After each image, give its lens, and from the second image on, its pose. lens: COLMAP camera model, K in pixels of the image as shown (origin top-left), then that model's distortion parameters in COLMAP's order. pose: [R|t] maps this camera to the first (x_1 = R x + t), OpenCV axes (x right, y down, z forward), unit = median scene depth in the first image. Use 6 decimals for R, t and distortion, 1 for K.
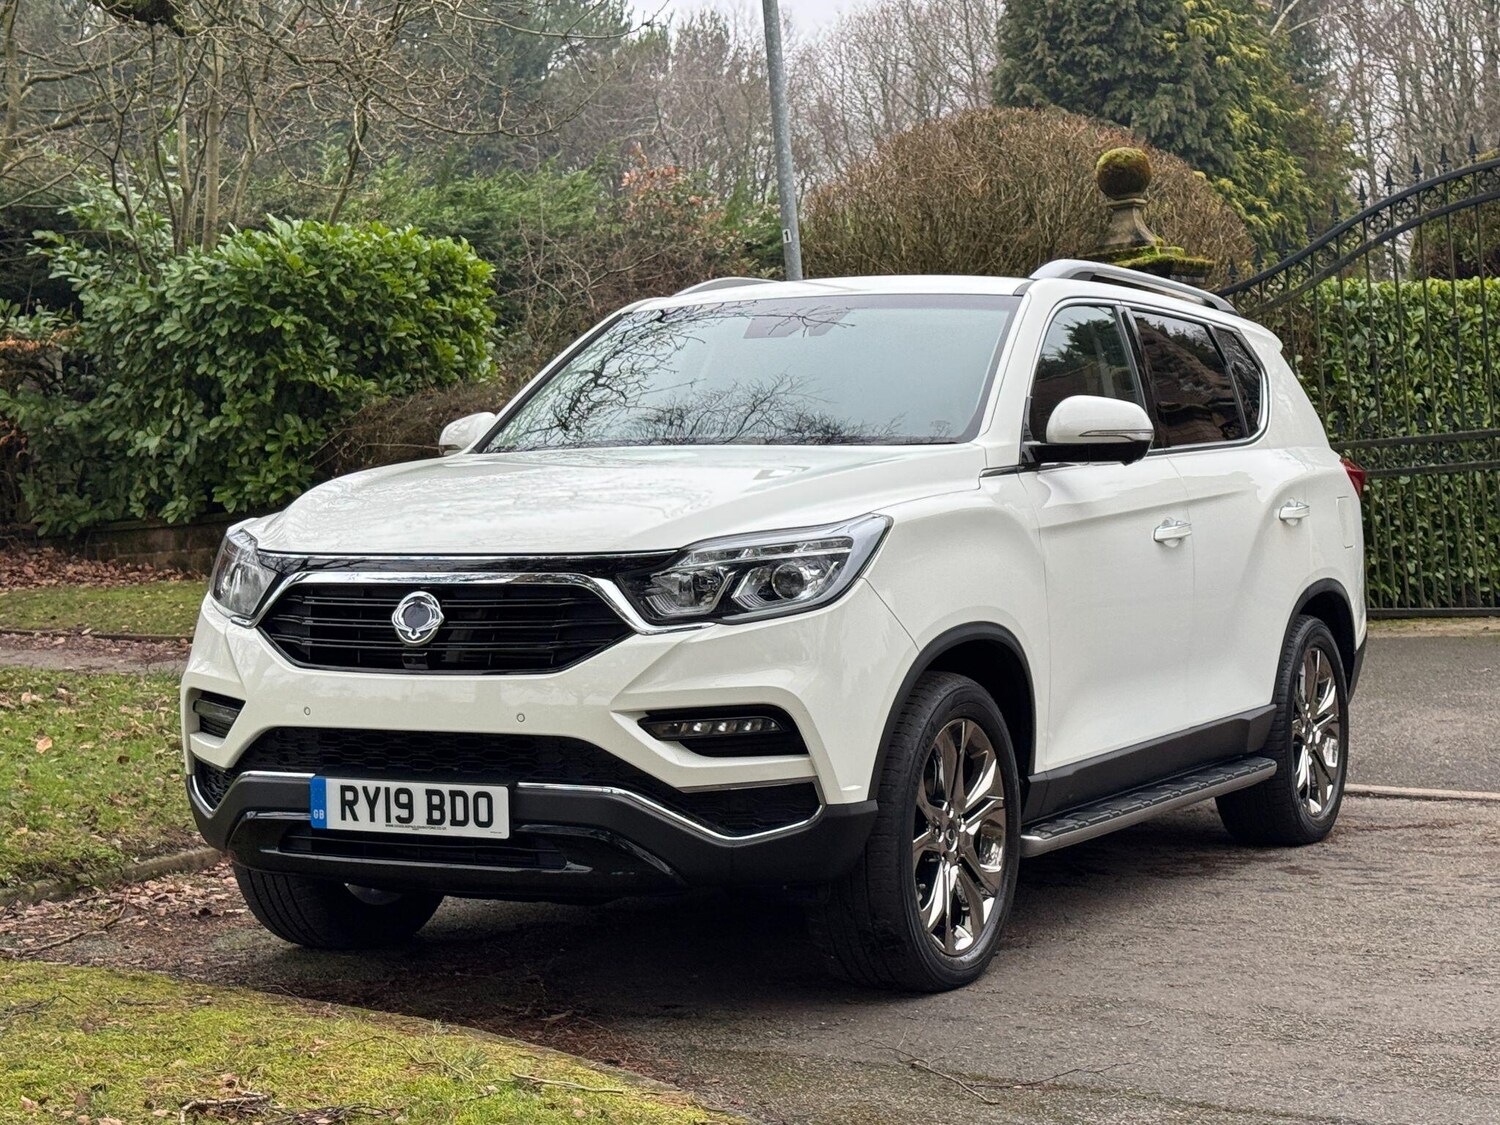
lens RADIAL K [[2702.6, 0, 753.8], [0, 2702.6, 564.9], [0, 0, 1]] dist [0.178171, -0.001260]
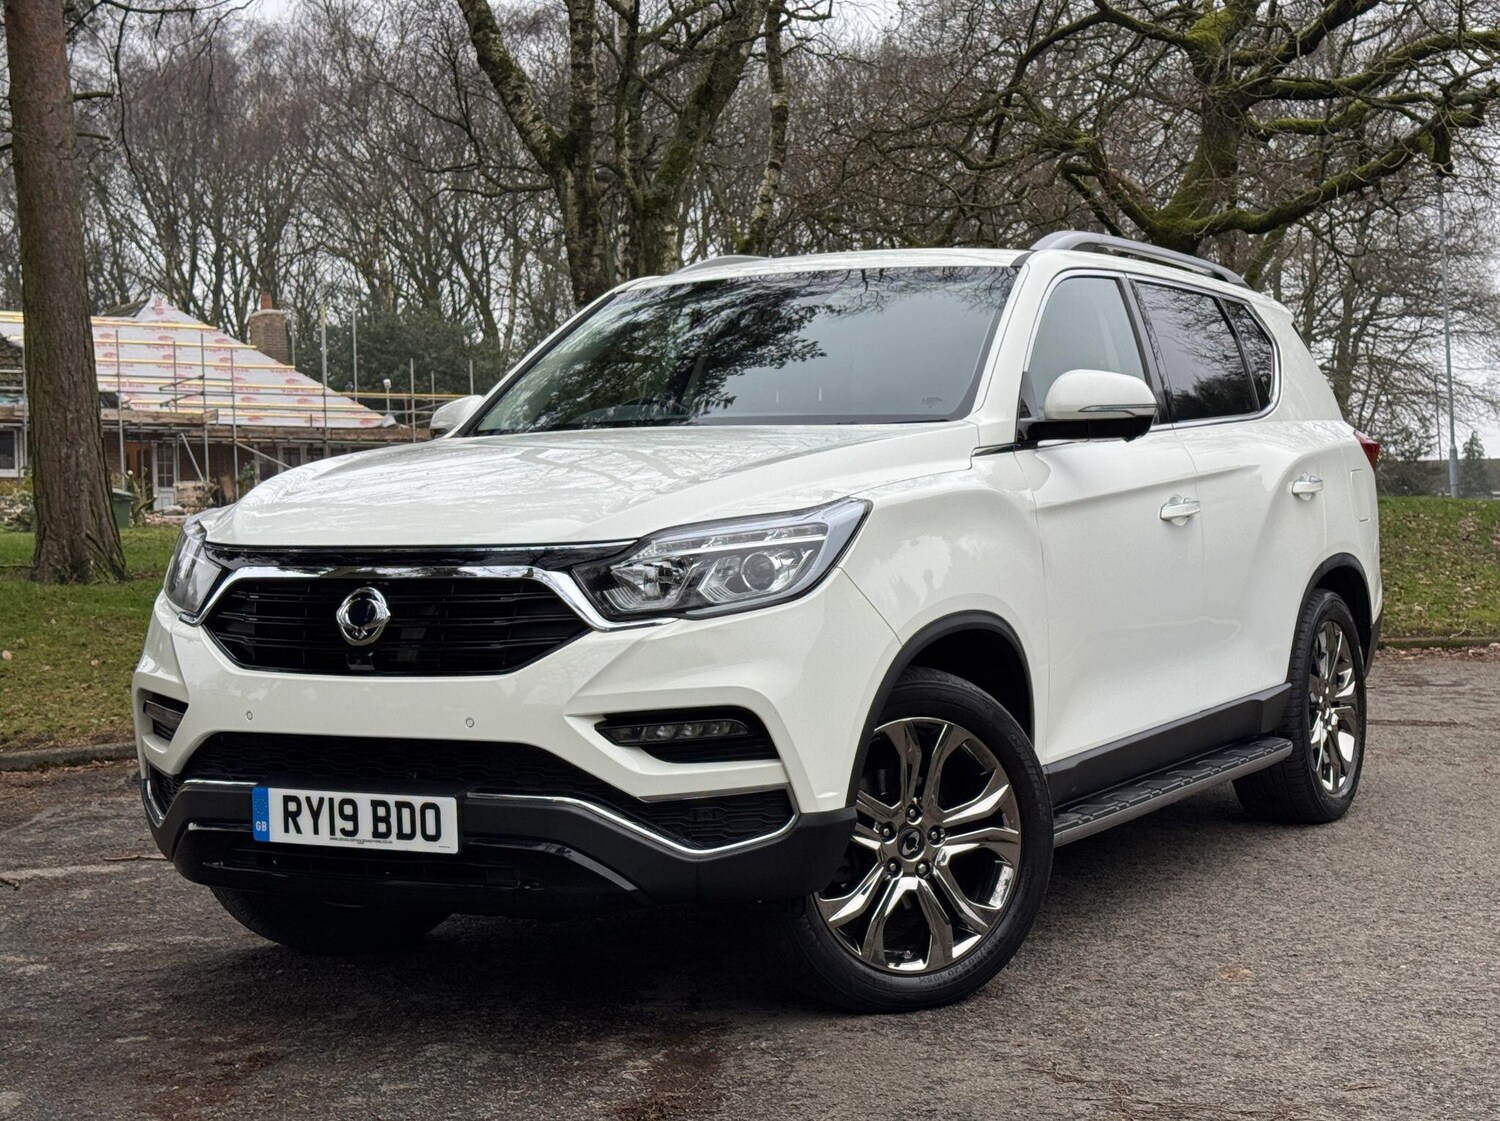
lens RADIAL K [[2426.5, 0, 780.5], [0, 2426.5, 522.1], [0, 0, 1]] dist [0.165442, -0.019839]
pose [[0.999747, -0.011101, -0.019538, 0.036423], [0.011034, 0.999933, -0.003526, -0.007953], [0.019576, 0.003309, 0.999803, 0.162637]]
